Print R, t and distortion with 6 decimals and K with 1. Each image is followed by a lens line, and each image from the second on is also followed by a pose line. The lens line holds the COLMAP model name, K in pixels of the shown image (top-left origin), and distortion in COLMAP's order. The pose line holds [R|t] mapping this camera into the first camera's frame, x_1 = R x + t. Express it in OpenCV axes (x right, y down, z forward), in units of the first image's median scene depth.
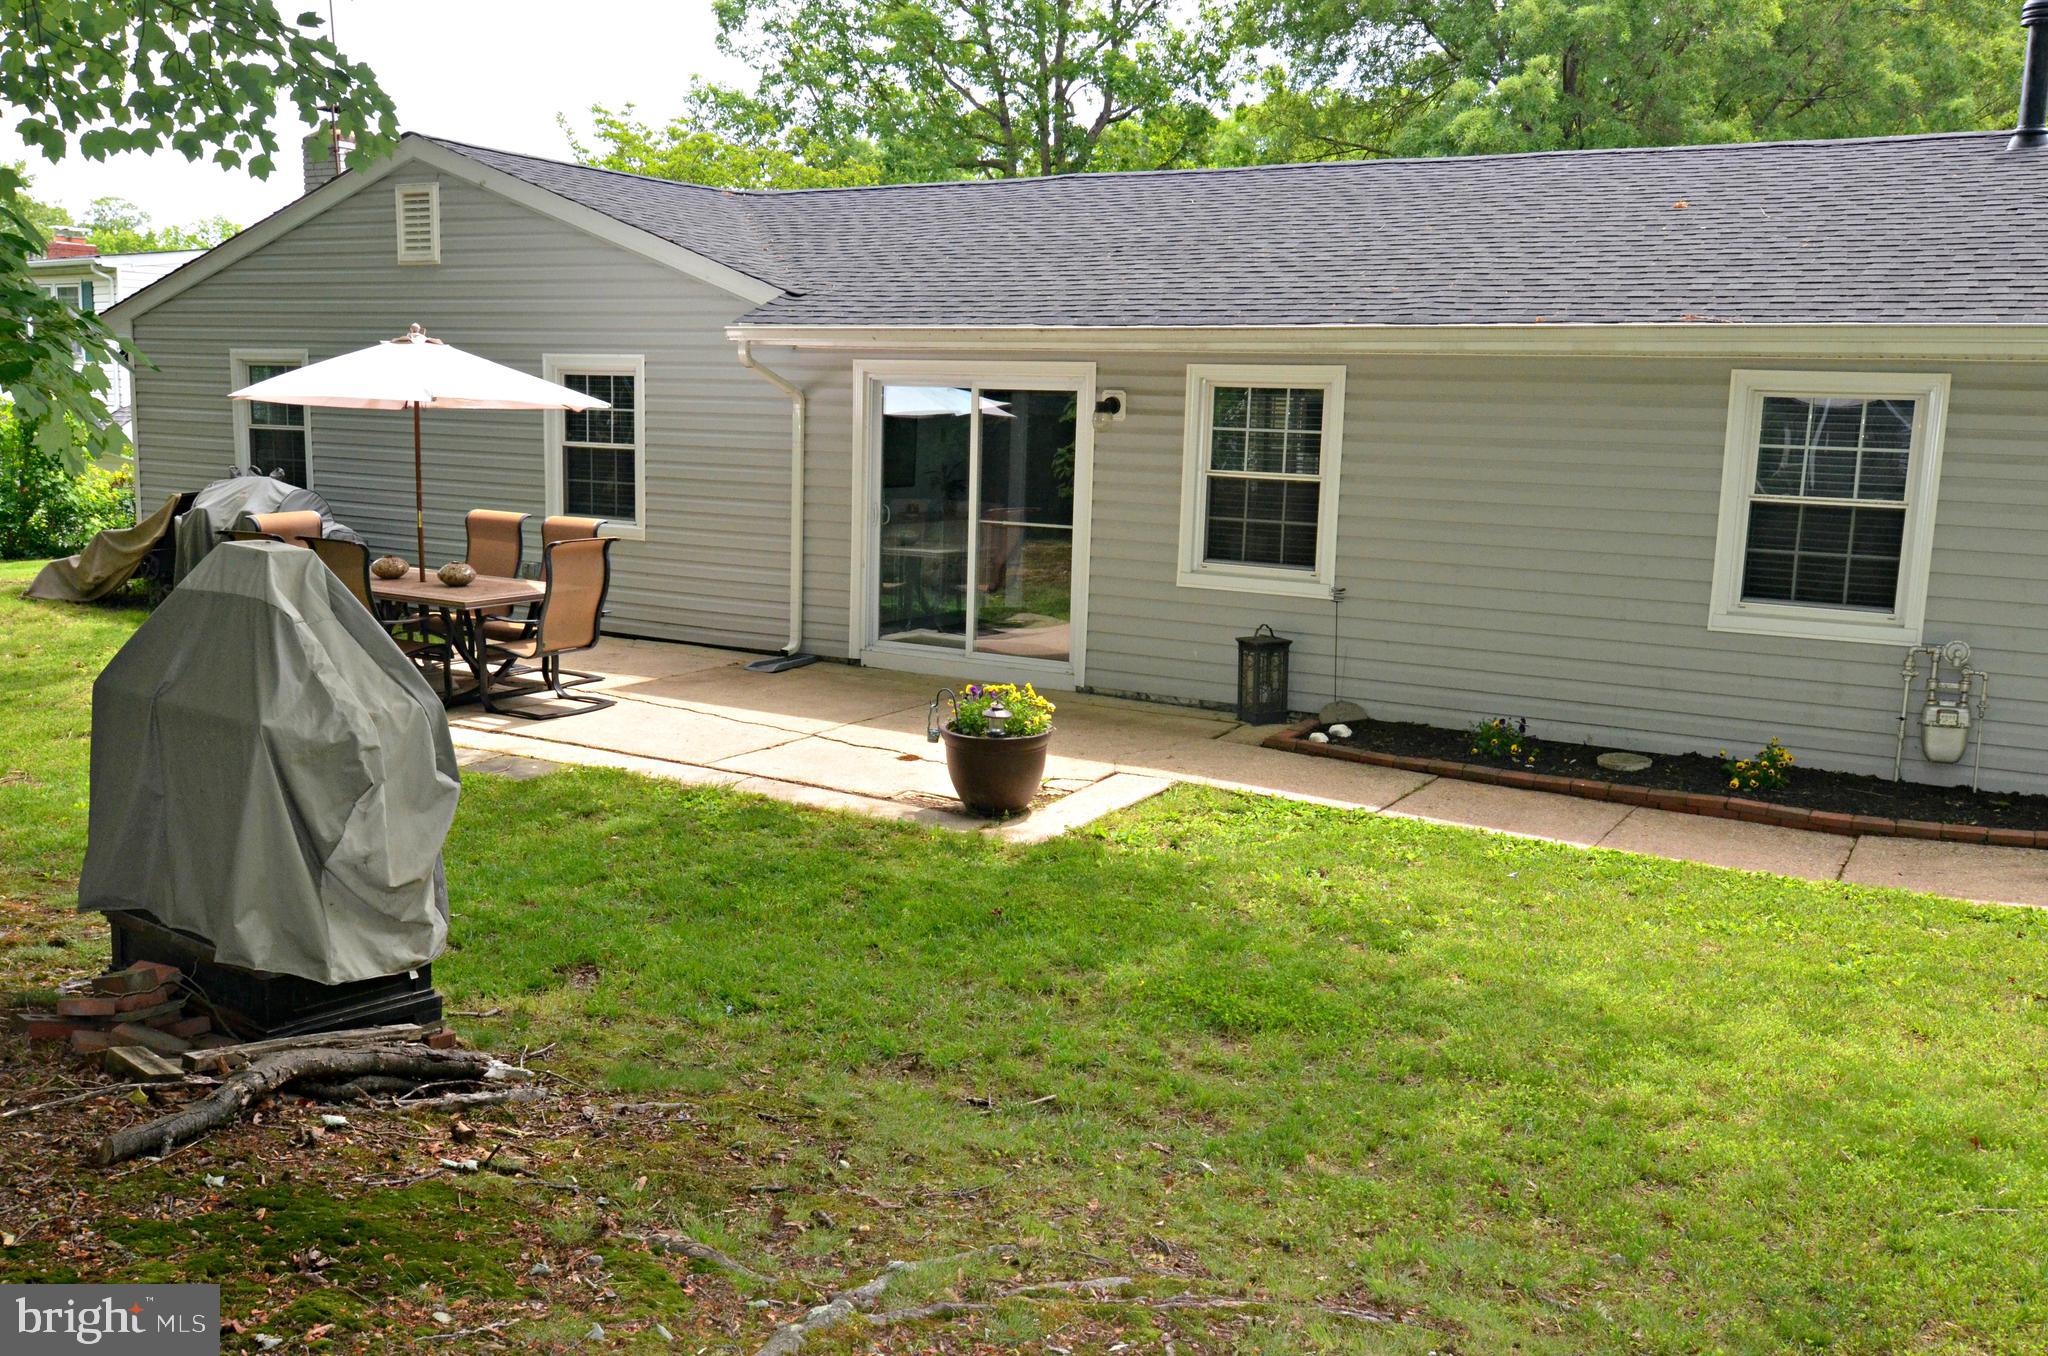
lens RADIAL K [[1789.7, 0, 1024.0], [0, 1789.7, 678.0], [0, 0, 1]] dist [0.008787, -0.004777]
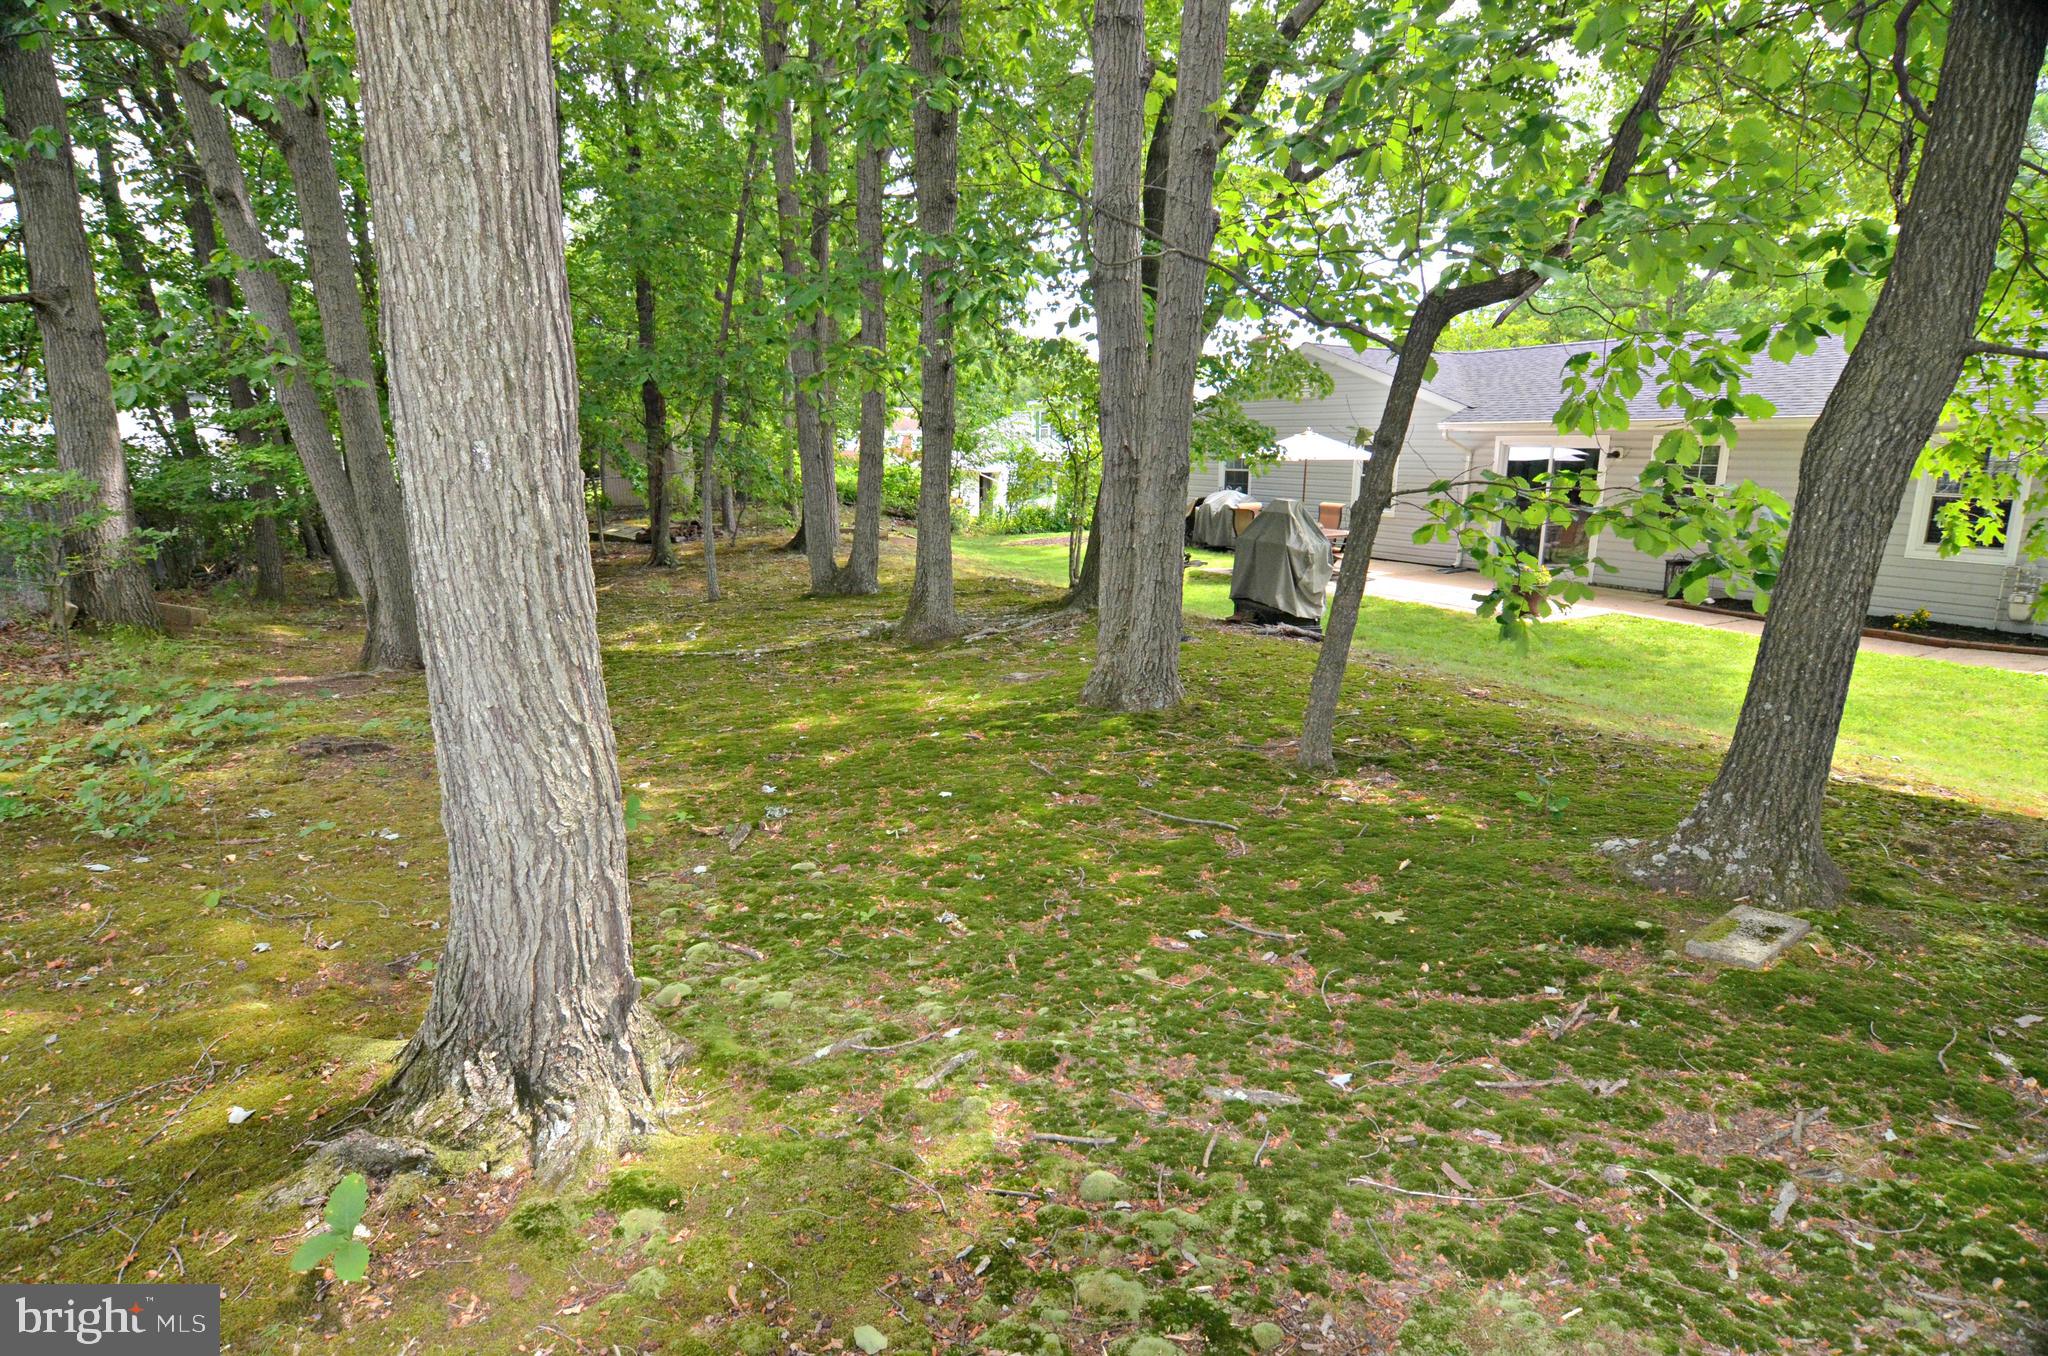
lens RADIAL K [[1113.6, 0, 1024.0], [0, 1113.6, 678.0], [0, 0, 1]] dist [-0.009122, -0.001374]
pose [[0.861924, 0.082011, -0.500362, 0.131435], [-0.058990, 0.996351, 0.061690, 0.084104], [0.503595, -0.023655, 0.863616, -0.578351]]
